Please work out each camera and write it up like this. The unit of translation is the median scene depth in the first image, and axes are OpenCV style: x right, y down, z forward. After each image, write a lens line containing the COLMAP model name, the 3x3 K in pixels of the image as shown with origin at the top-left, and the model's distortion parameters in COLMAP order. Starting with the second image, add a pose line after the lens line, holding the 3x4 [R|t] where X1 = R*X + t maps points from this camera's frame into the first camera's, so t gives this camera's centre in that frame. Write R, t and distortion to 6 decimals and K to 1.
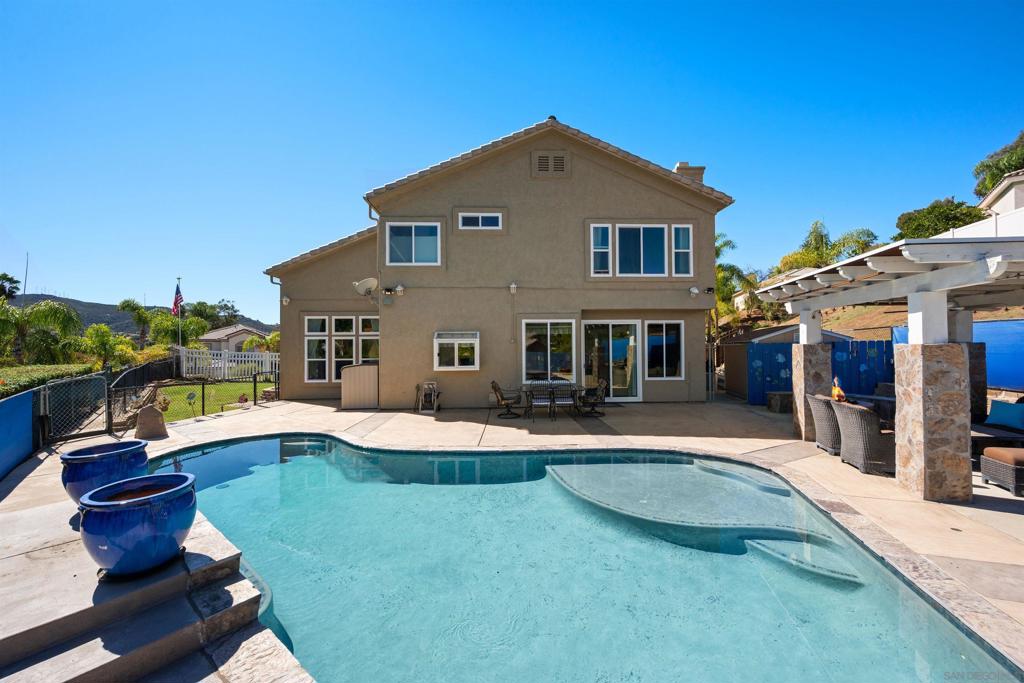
lens RADIAL K [[410.9, 0, 509.6], [0, 410.9, 336.7], [0, 0, 1]] dist [0.000785, -0.000038]
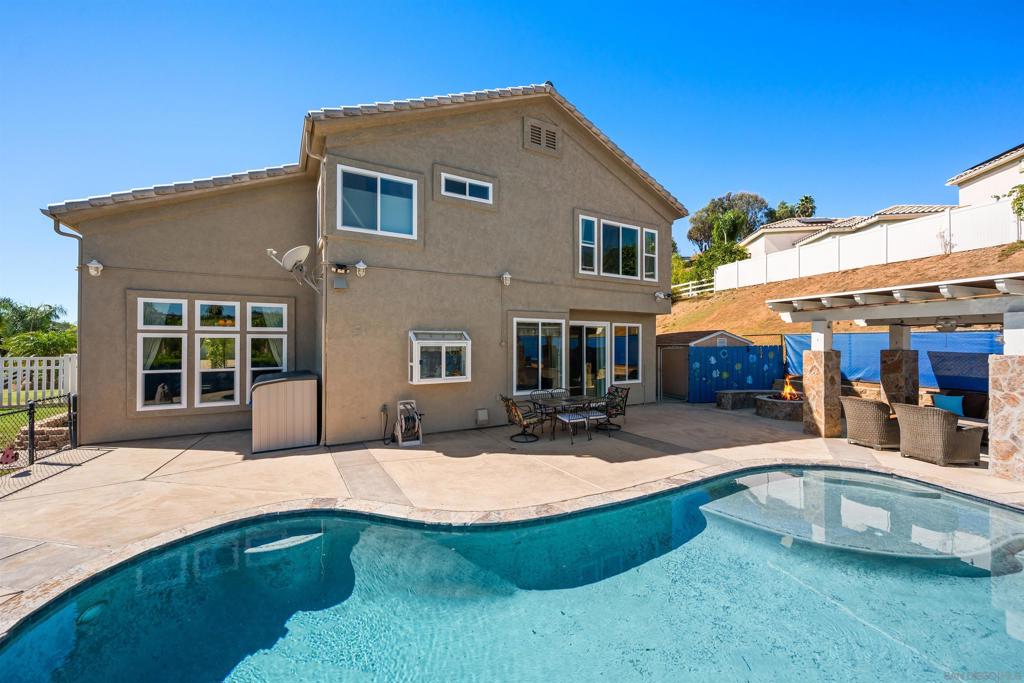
lens RADIAL K [[410.9, 0, 509.6], [0, 410.9, 336.7], [0, 0, 1]] dist [0.000785, -0.000038]
pose [[0.879264, 0.013847, 0.476133, -0.366184], [-0.016996, 0.999853, 0.002310, -0.005648], [-0.476031, -0.010123, 0.879370, 0.276981]]
